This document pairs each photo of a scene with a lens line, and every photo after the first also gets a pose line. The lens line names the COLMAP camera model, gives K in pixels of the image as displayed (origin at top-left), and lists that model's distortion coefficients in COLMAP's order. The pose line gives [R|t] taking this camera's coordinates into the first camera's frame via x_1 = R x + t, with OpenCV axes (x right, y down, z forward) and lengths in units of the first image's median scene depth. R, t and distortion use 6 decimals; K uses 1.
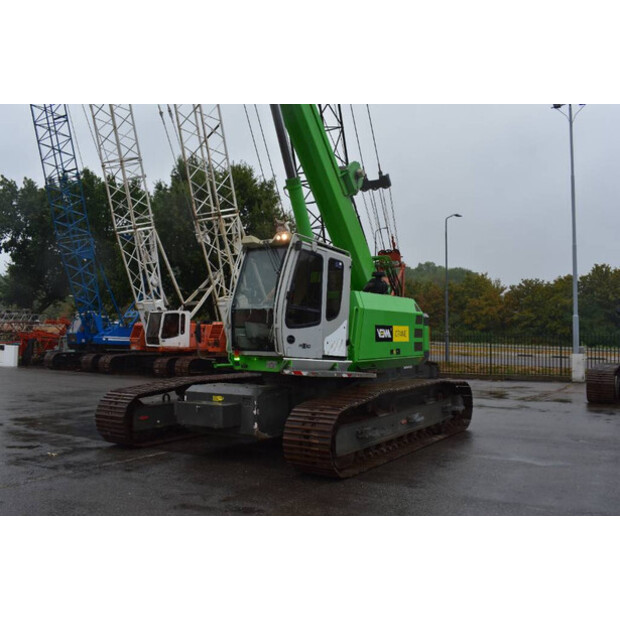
lens RADIAL K [[599.1, 0, 313.0], [0, 599.1, 309.7], [0, 0, 1]] dist [-0.060011, 0.000000]
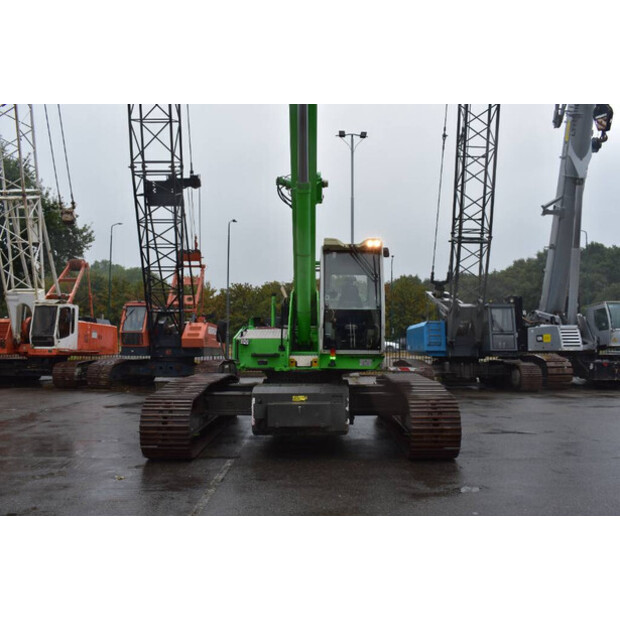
lens RADIAL K [[599.1, 0, 312.5], [0, 599.1, 309.6], [0, 0, 1]] dist [-0.060011, 0.000000]
pose [[0.834985, 0.024651, 0.549720, -0.485528], [-0.024068, 0.999676, -0.008270, 0.006084], [-0.549746, -0.006325, 0.835308, 0.109867]]
